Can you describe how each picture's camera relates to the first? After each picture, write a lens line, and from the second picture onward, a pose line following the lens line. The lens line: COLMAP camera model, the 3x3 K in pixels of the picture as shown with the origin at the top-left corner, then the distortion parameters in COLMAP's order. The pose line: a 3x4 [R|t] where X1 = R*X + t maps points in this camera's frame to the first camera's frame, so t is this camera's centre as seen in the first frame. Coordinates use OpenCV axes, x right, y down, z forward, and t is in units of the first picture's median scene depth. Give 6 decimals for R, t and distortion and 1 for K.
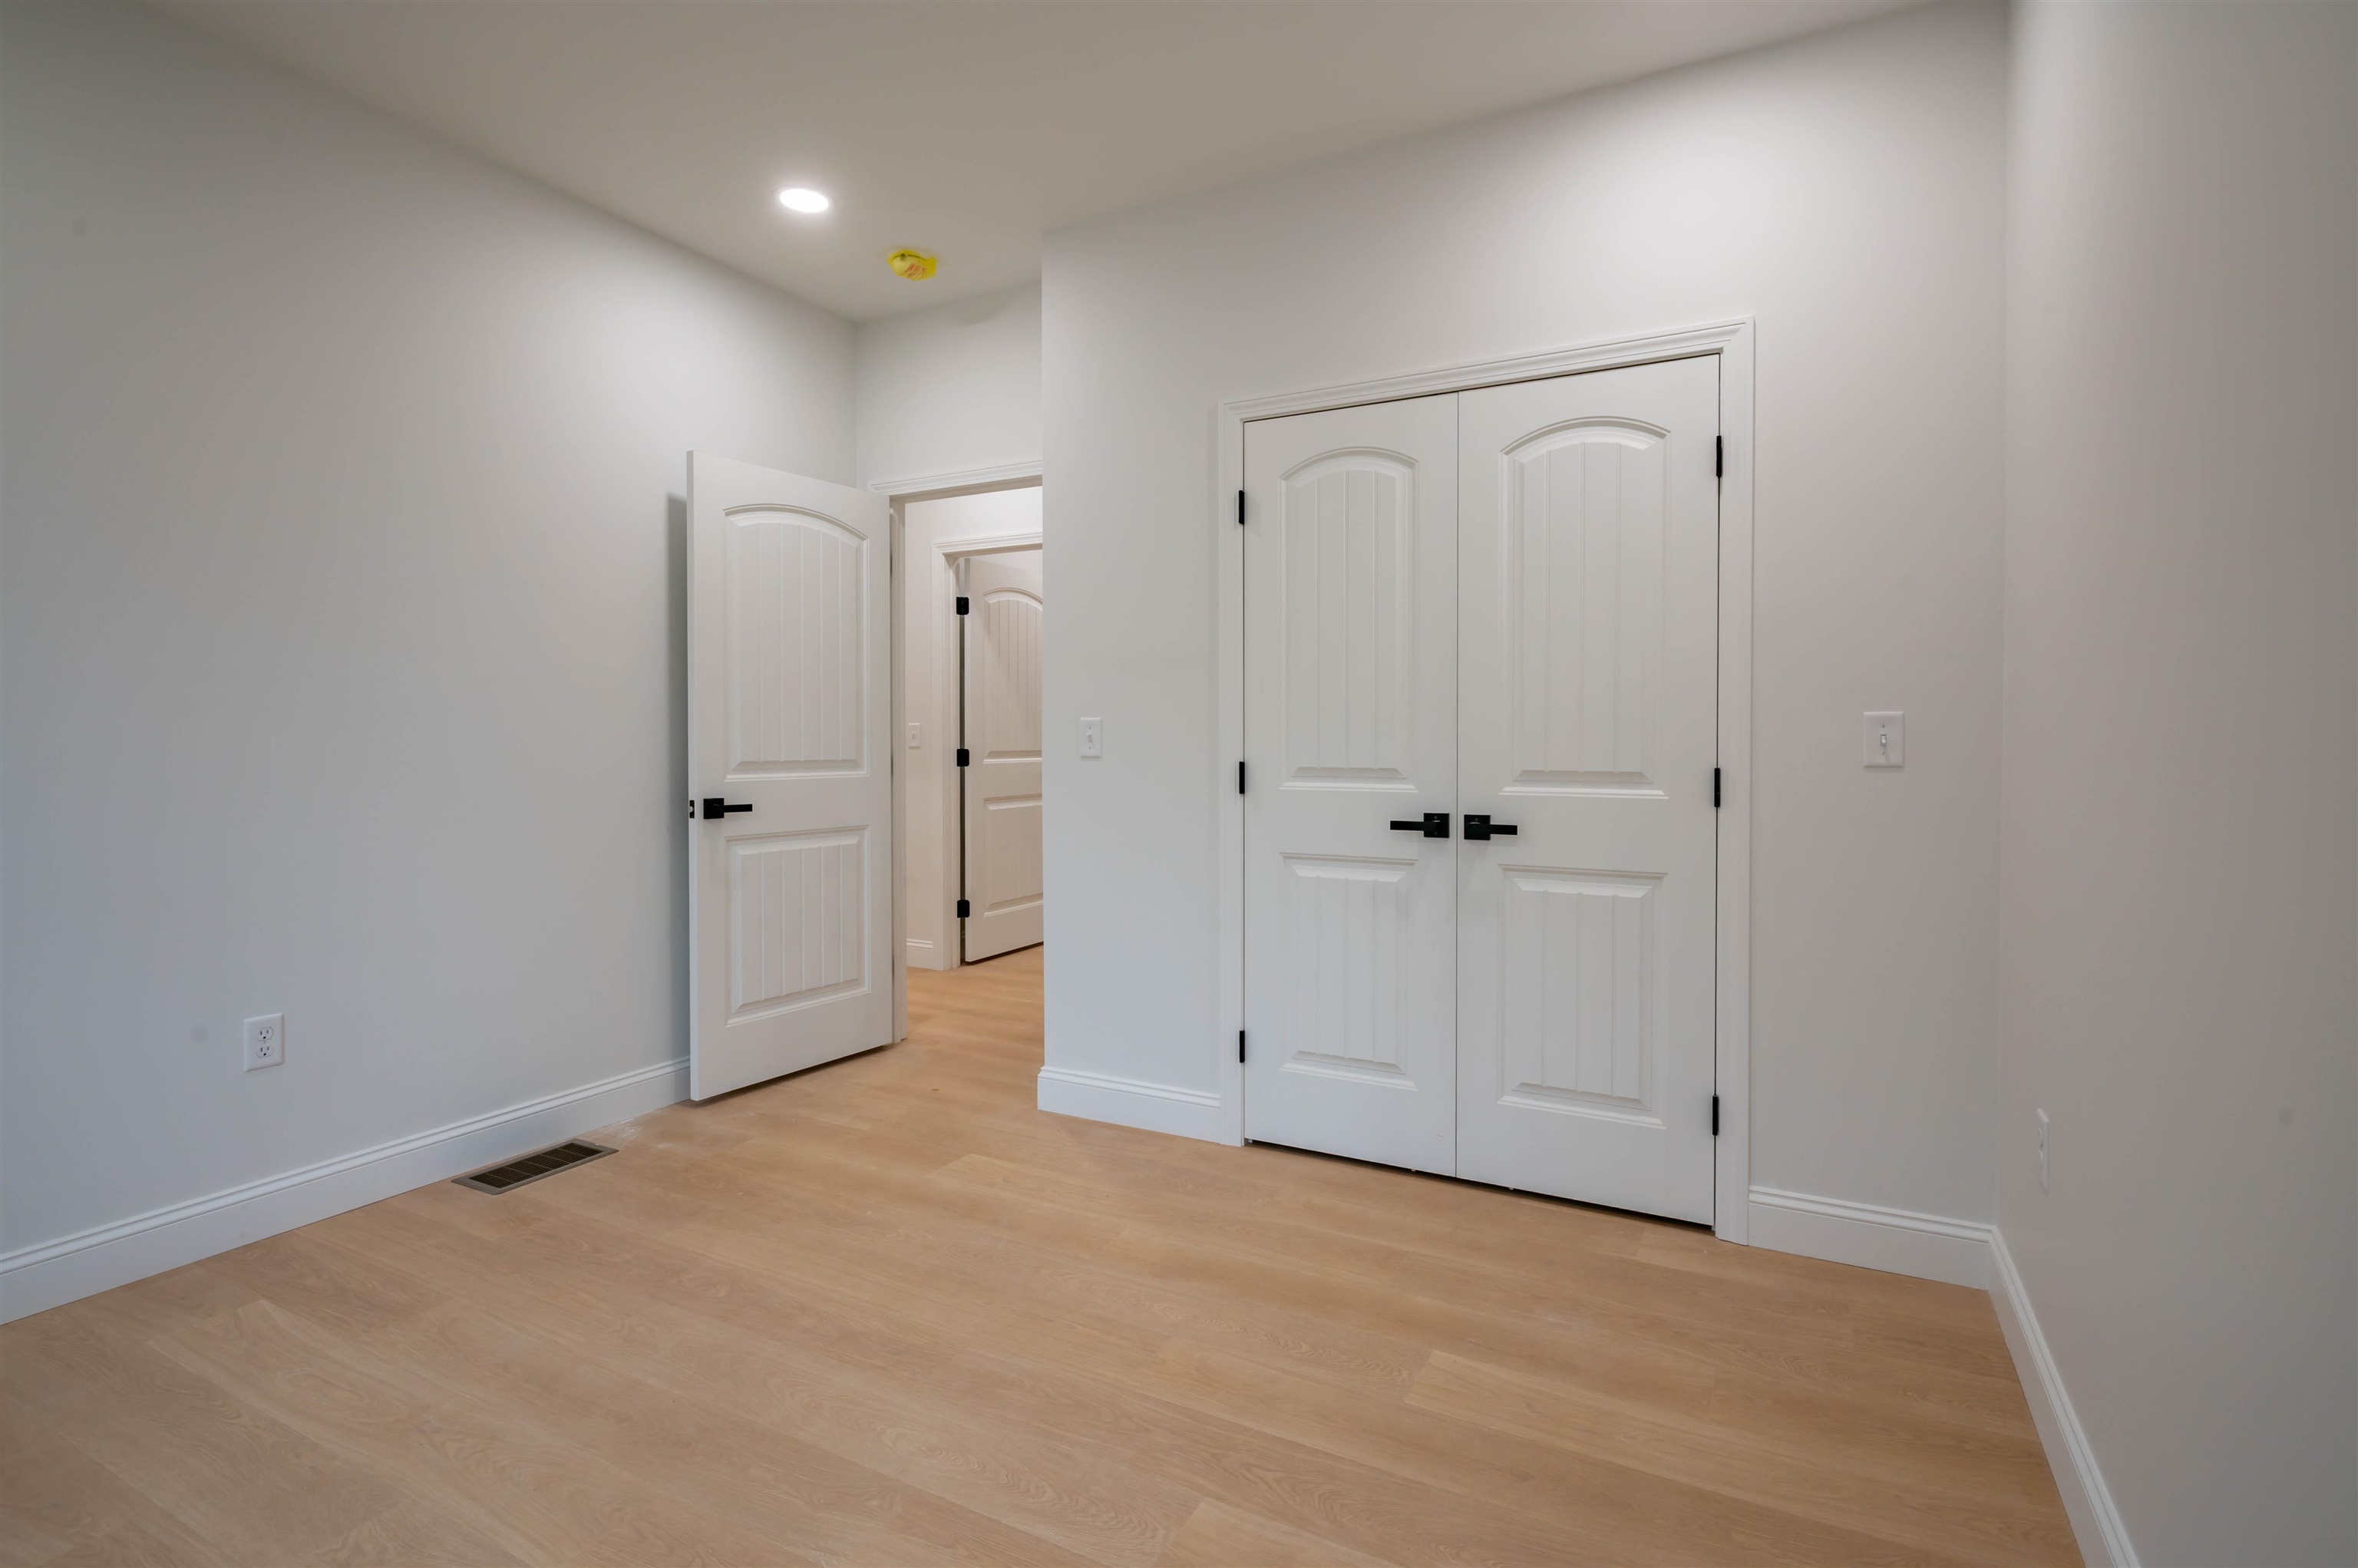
lens RADIAL K [[1134.3, 0, 1183.5], [0, 1134.3, 748.2], [0, 0, 1]] dist [-0.004561, 0.001724]
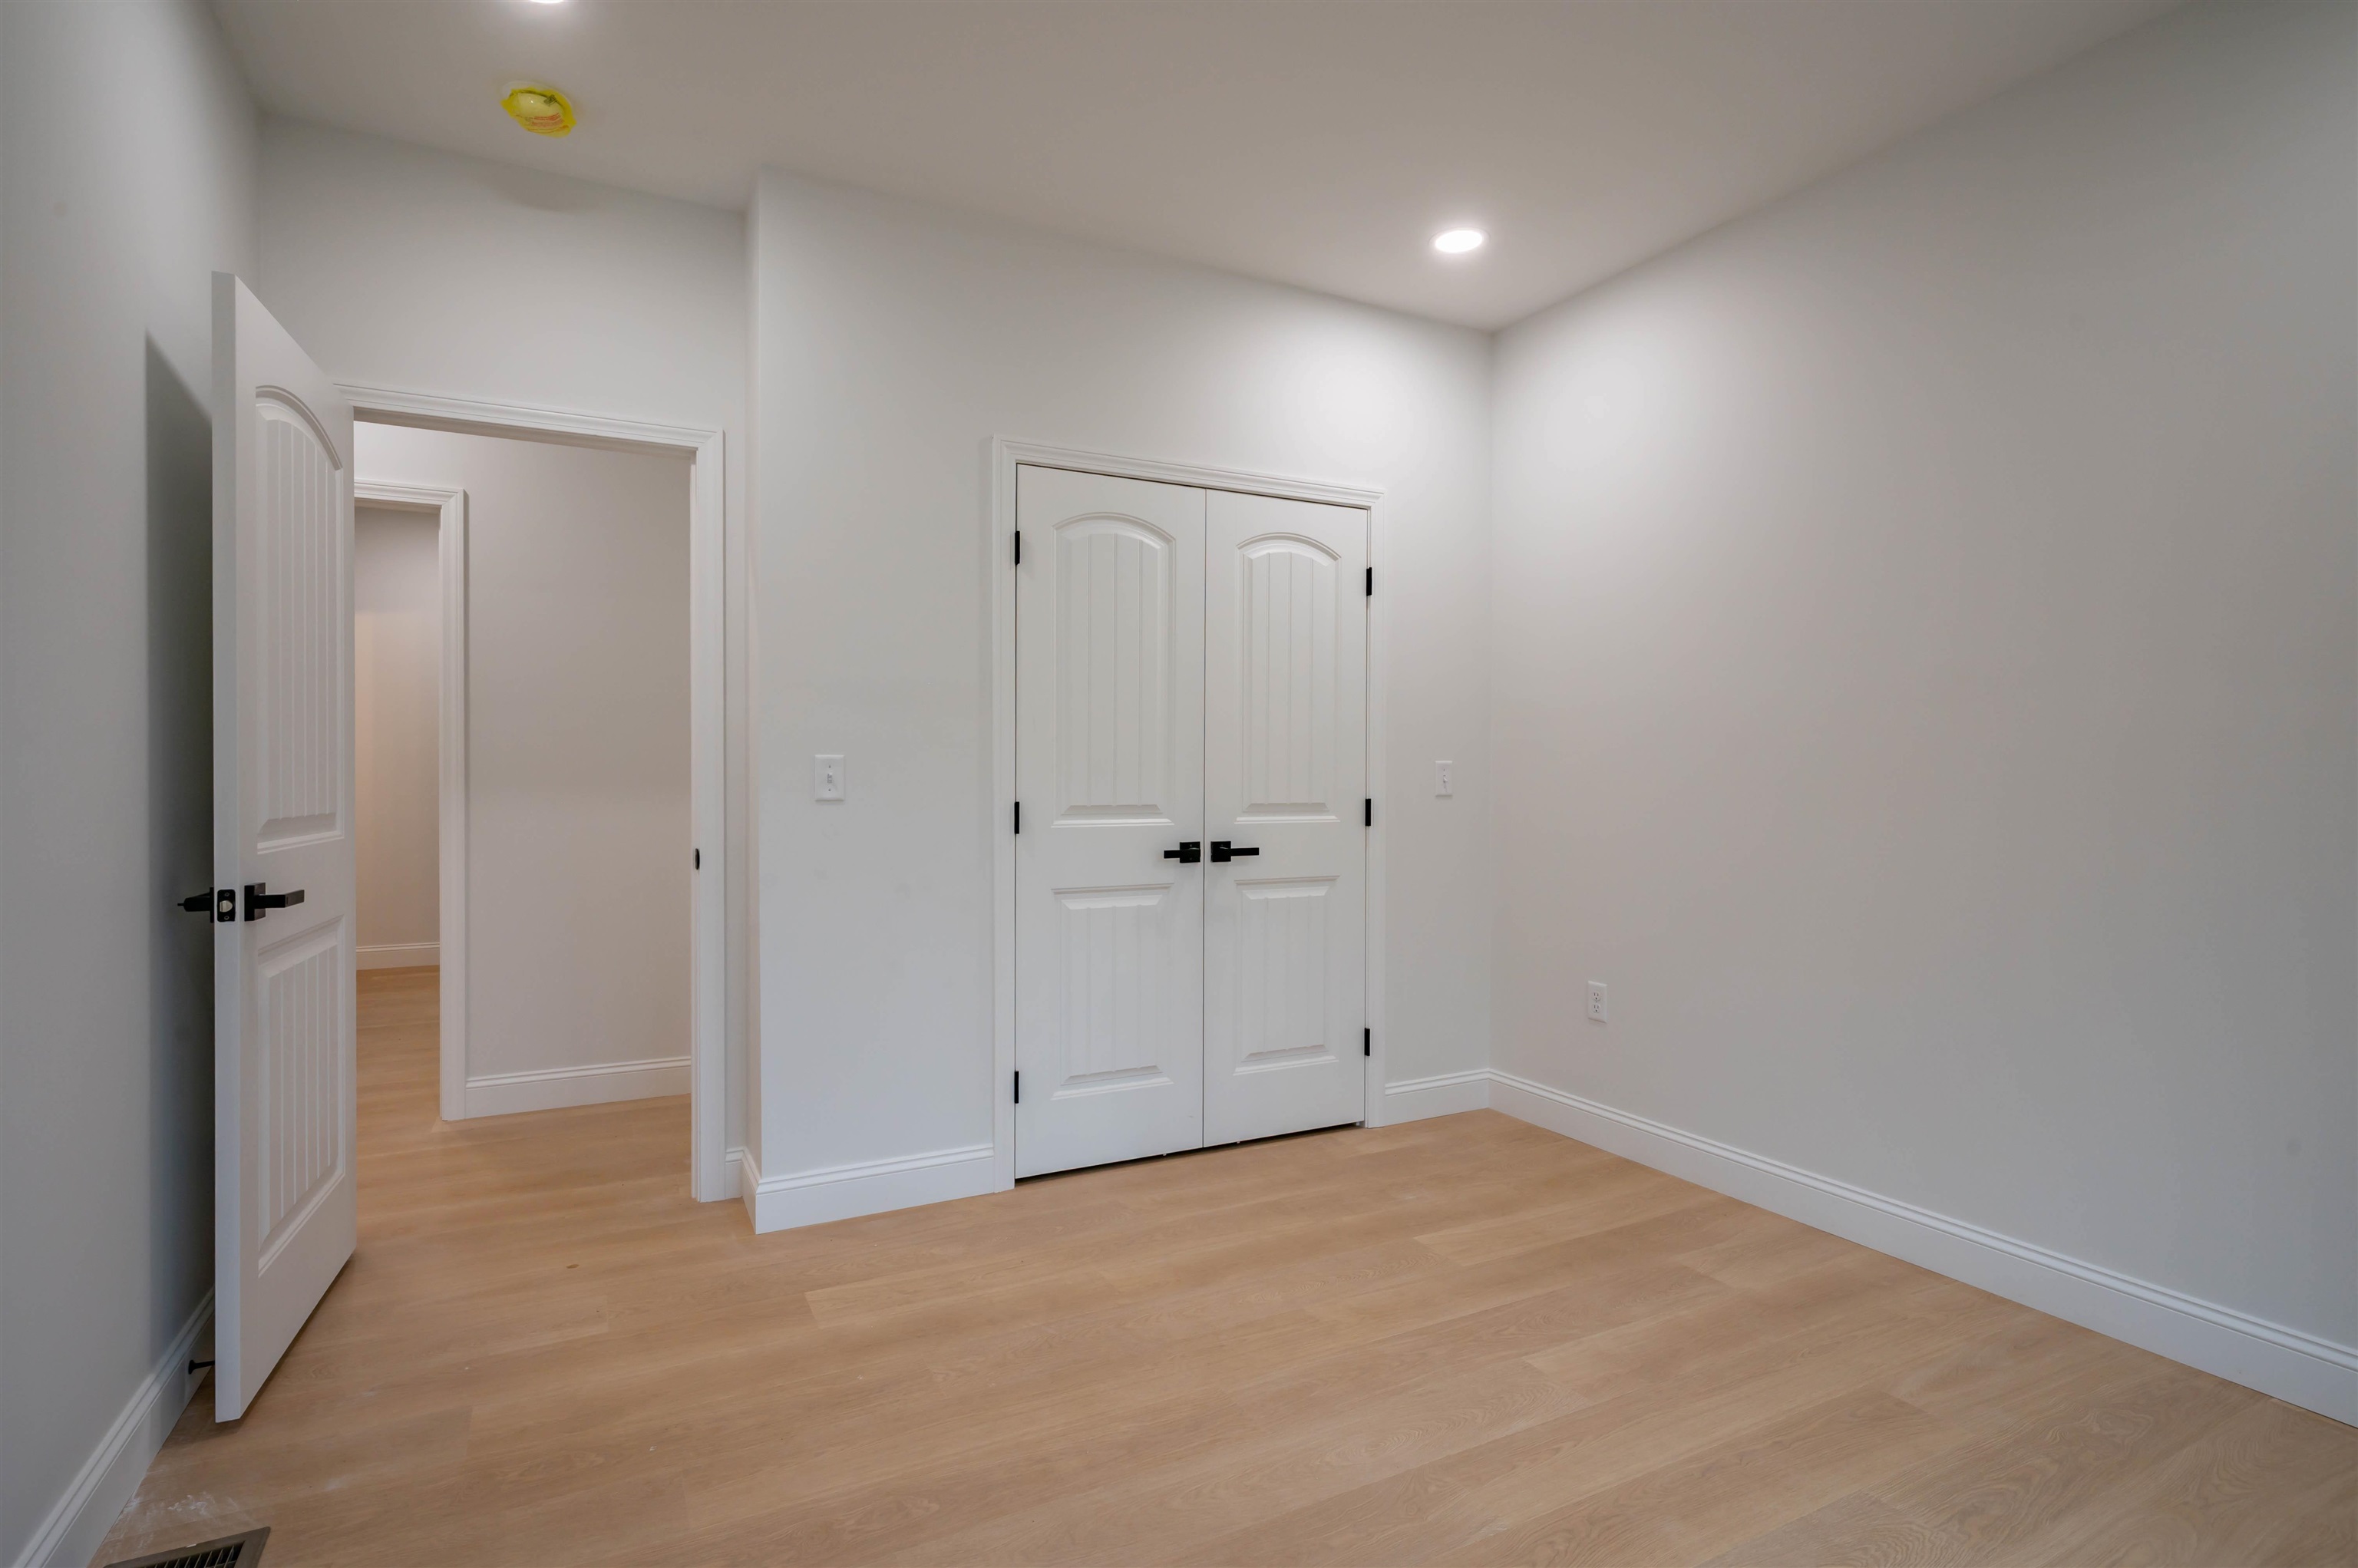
lens RADIAL K [[1134.3, 0, 1200.9], [0, 1134.3, 779.7], [0, 0, 1]] dist [-0.004561, 0.001724]
pose [[0.562054, -0.002772, 0.827096, -0.759279], [0.008906, 0.999957, -0.002701, -0.003851], [-0.827052, 0.008884, 0.562055, 0.337265]]
